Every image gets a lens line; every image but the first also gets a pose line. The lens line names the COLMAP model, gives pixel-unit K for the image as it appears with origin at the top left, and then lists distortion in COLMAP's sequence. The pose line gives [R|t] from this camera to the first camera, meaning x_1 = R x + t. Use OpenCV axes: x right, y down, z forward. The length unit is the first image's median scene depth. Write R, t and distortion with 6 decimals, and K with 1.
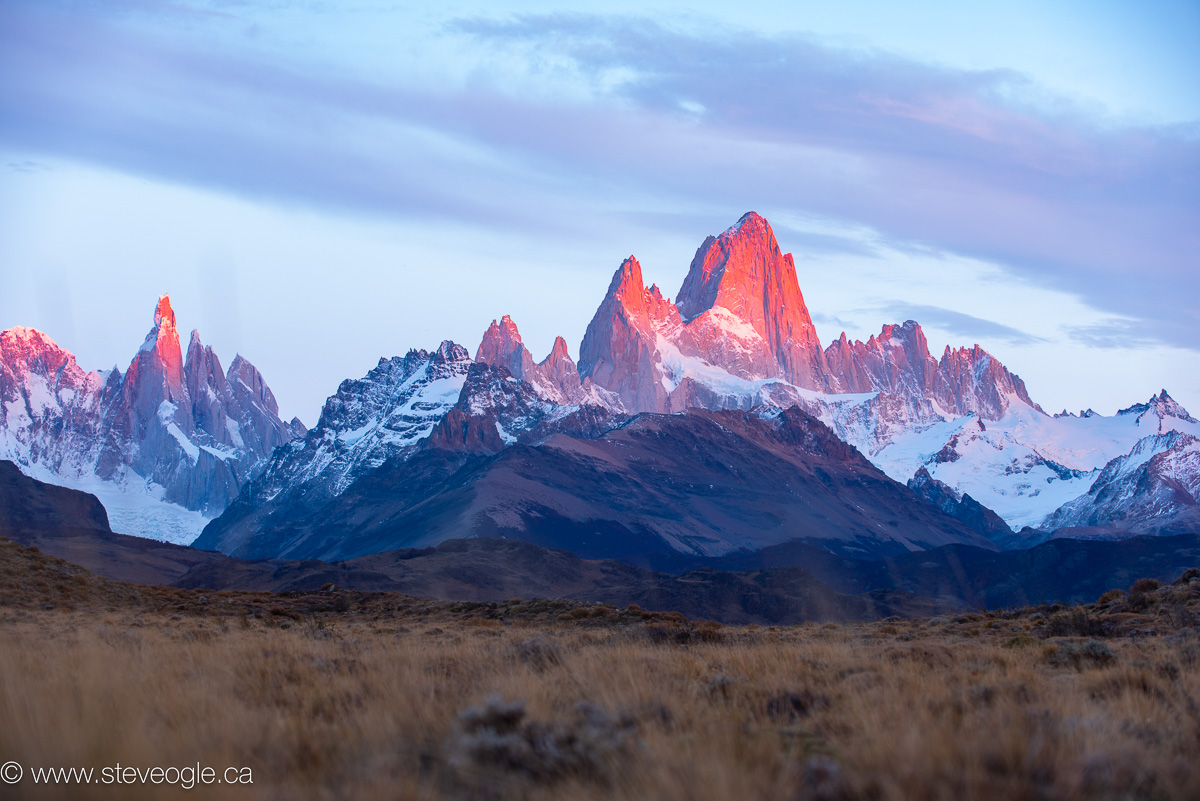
lens RADIAL K [[3379.9, 0, 599.9], [0, 3379.9, 400.2], [0, 0, 1]] dist [-0.361178, 0.000000]
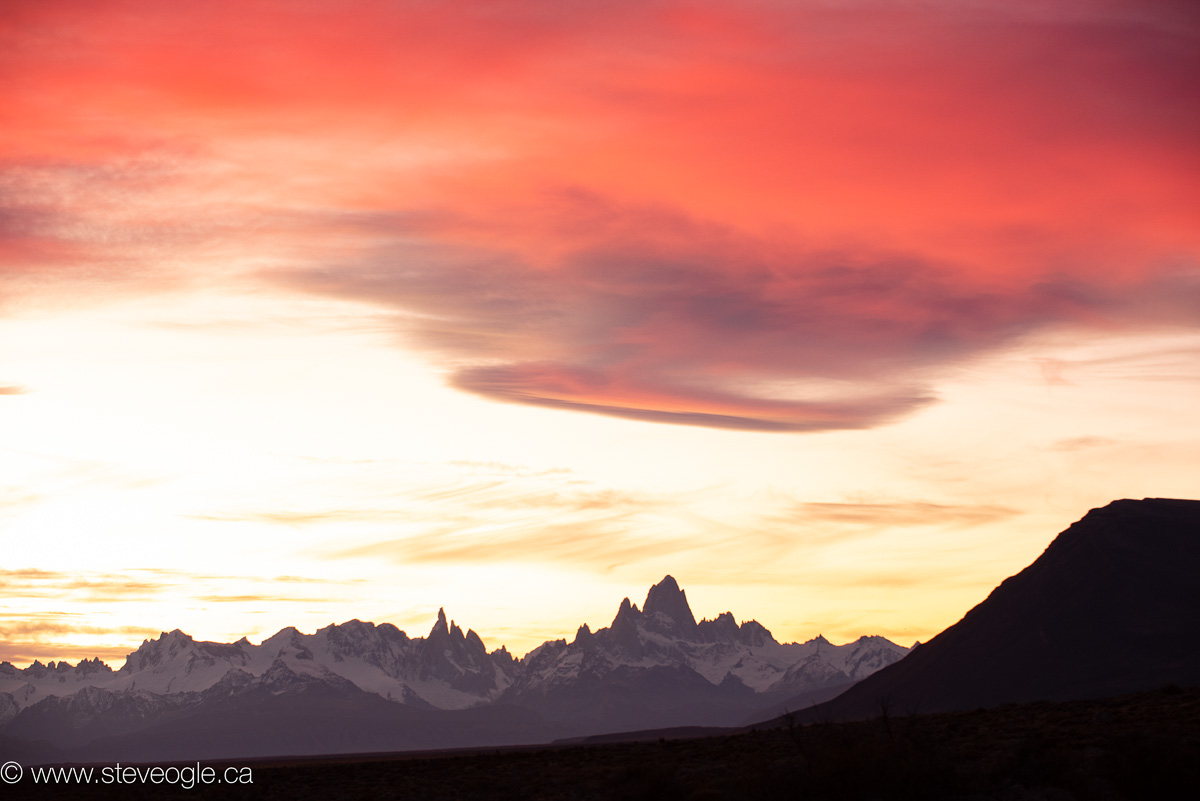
lens RADIAL K [[3653.9, 0, 599.8], [0, 3653.9, 400.5], [0, 0, 1]] dist [-0.772809, 0.000000]
pose [[0.998562, -0.049150, 0.021414, -0.069072], [0.049536, 0.998612, -0.017886, -0.150877], [-0.020505, 0.018921, 0.999611, -2.005590]]
